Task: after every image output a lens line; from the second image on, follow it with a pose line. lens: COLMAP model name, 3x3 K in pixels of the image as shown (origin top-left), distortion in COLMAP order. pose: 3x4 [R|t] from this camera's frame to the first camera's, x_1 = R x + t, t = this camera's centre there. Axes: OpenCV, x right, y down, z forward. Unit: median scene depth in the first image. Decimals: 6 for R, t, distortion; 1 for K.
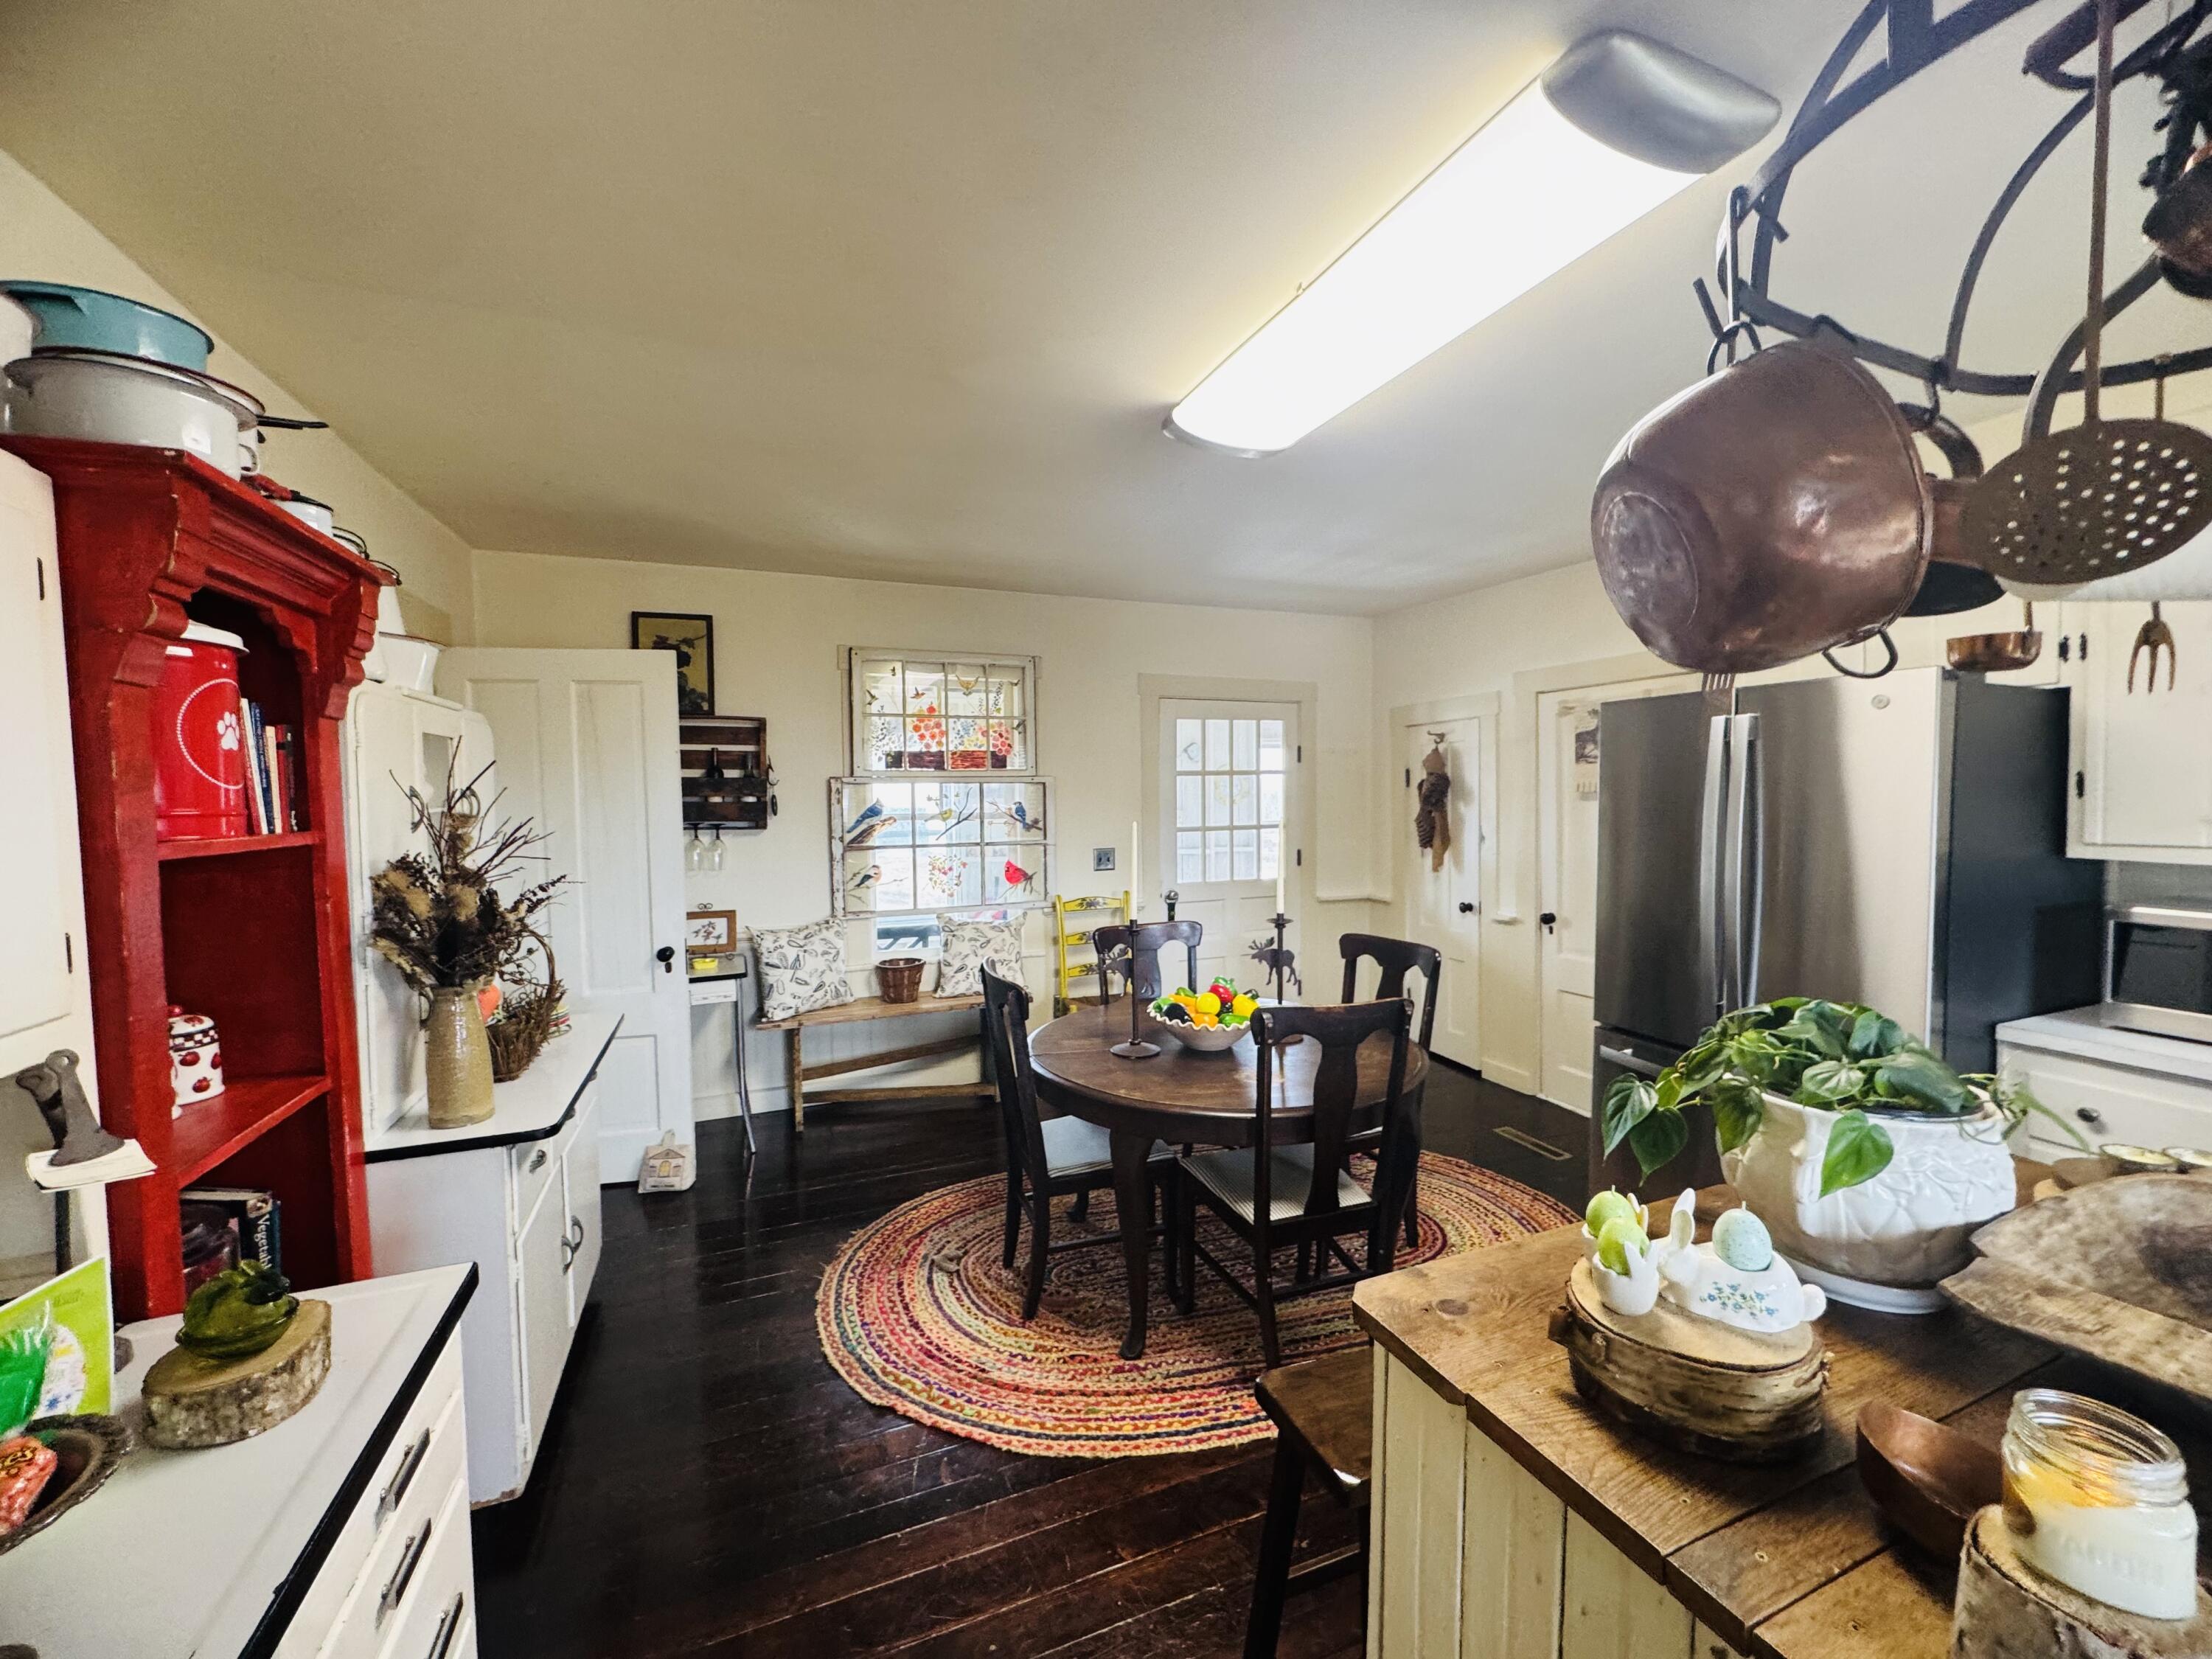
lens RADIAL K [[870.0, 0, 1106.0], [0, 870.0, 829.5], [0, 0, 1]] dist [-0.002407, -0.000056]
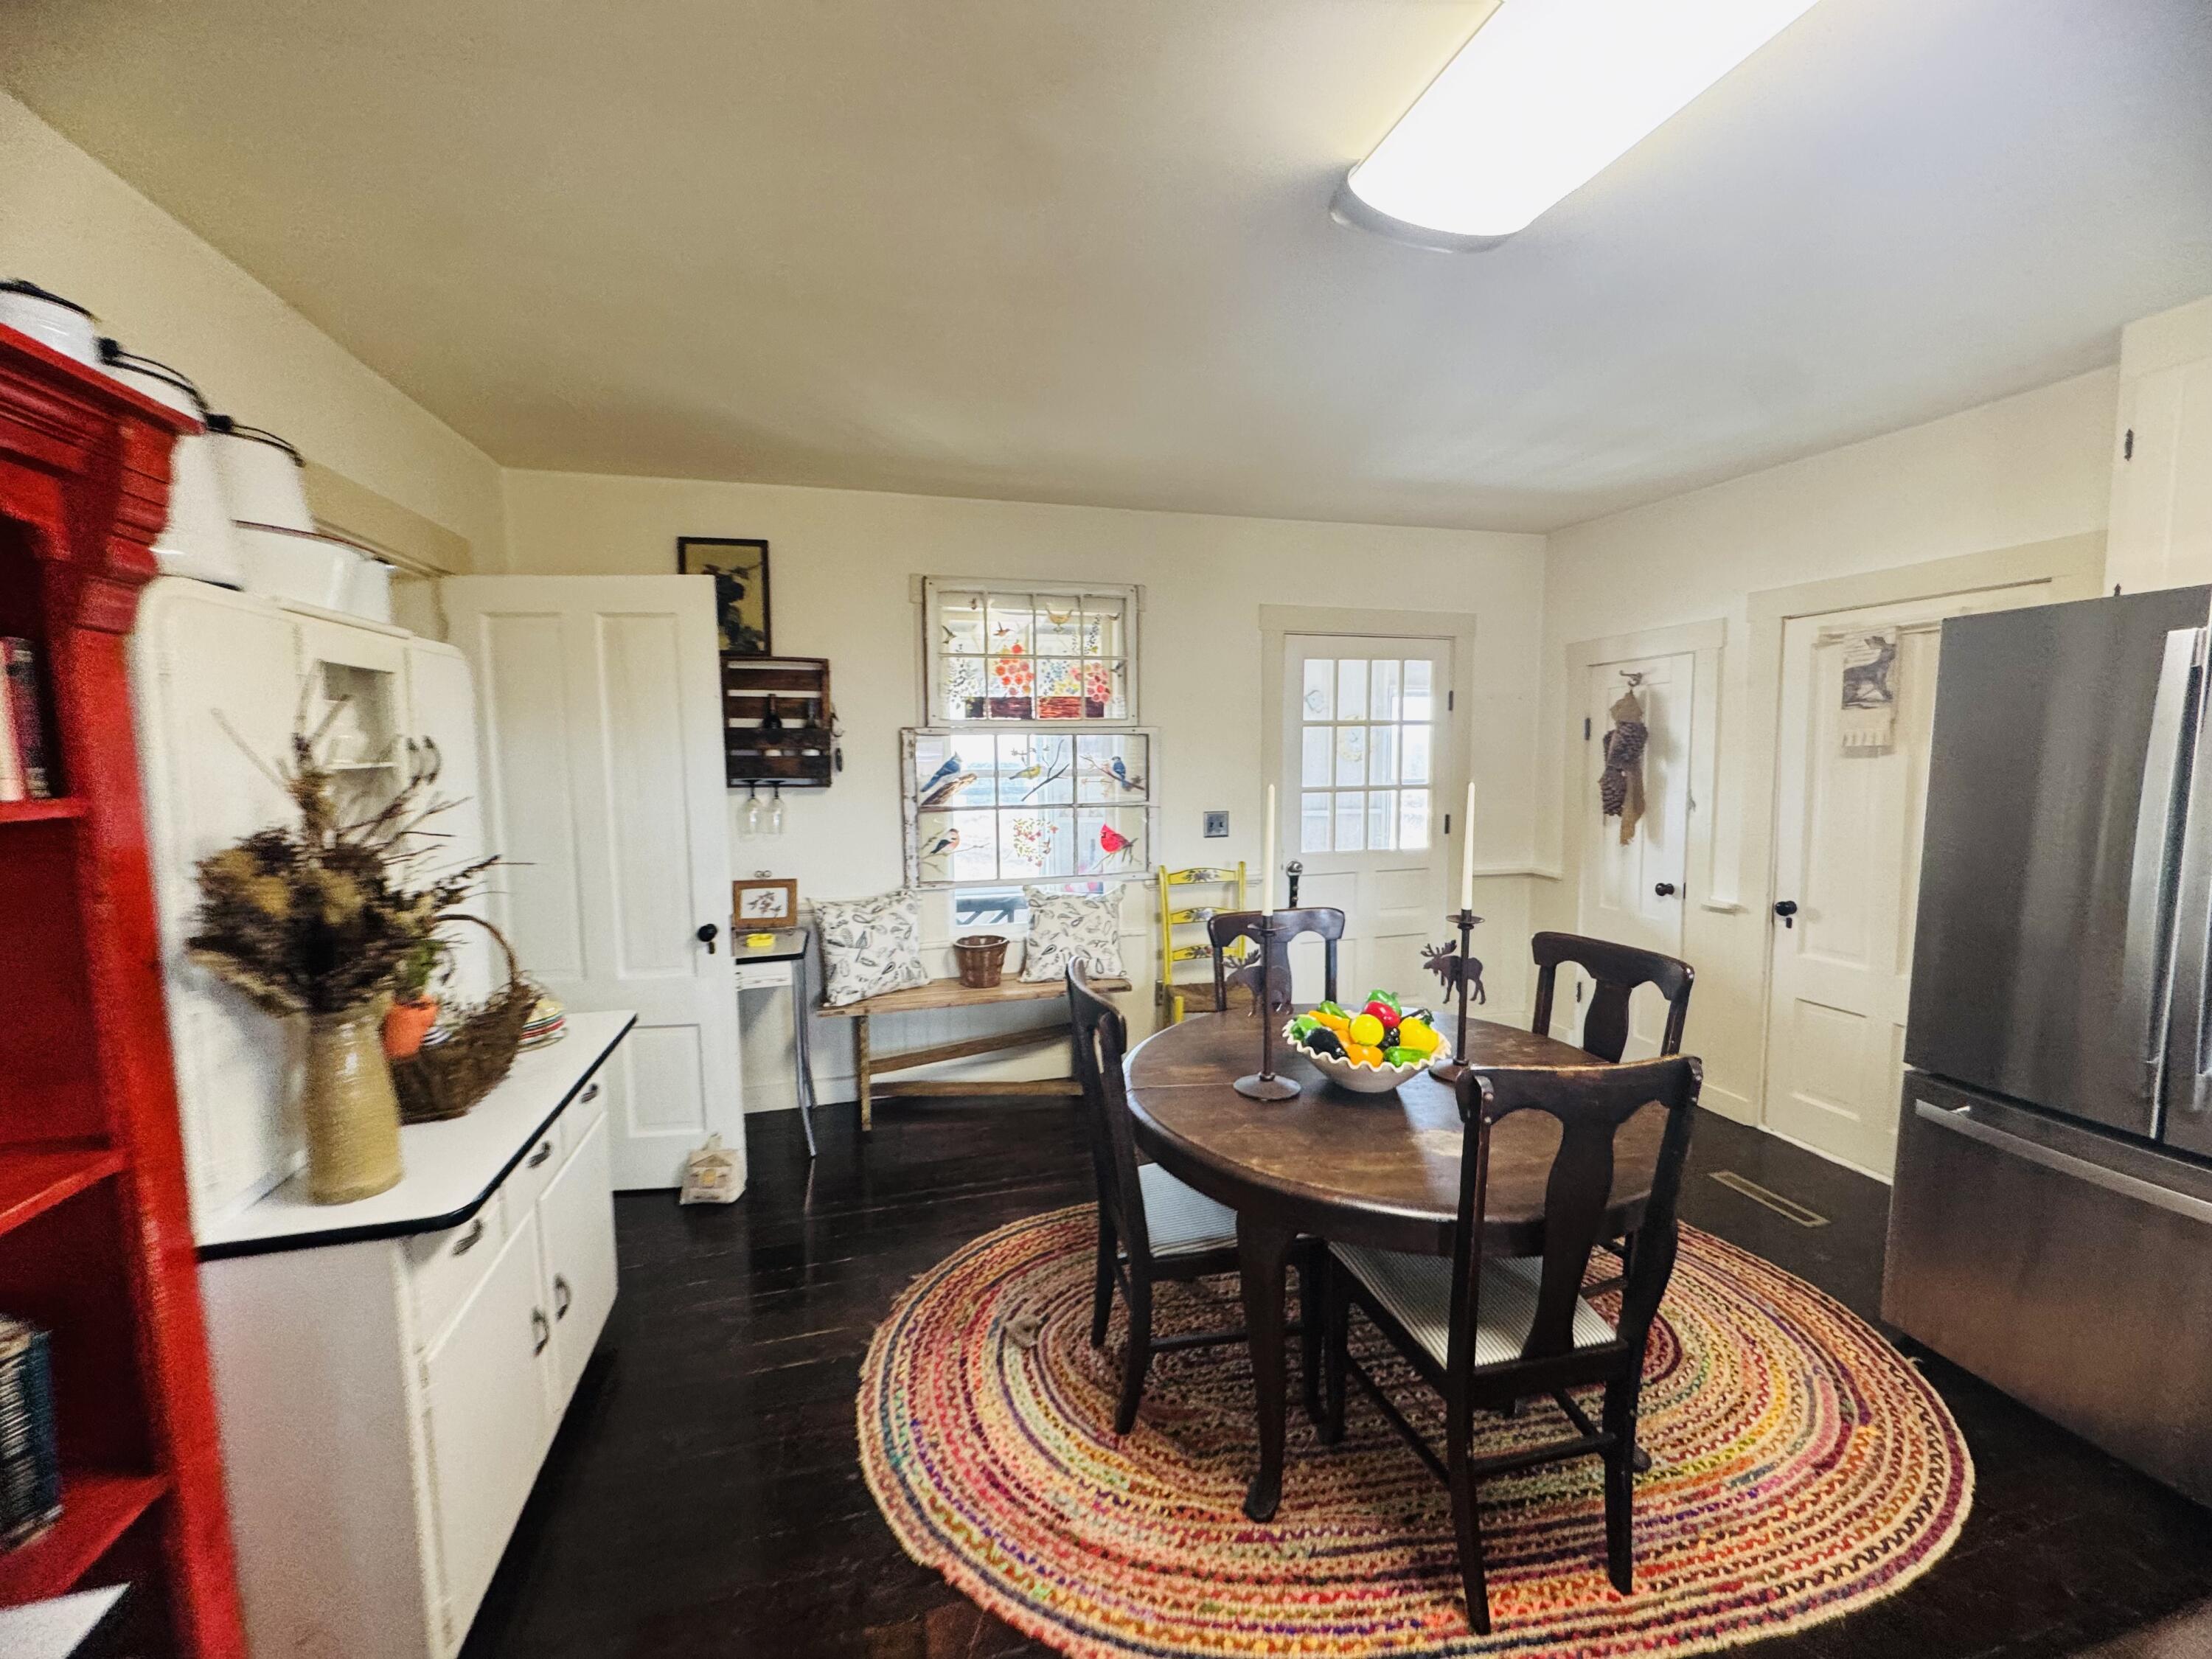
lens RADIAL K [[883.7, 0, 1106.0], [0, 883.7, 829.5], [0, 0, 1]] dist [-0.003219, -0.000258]
pose [[0.993448, 0.013004, -0.113546, -0.015933], [-0.007259, 0.998679, 0.050869, -0.006086], [0.114058, -0.049711, 0.992230, 0.179873]]
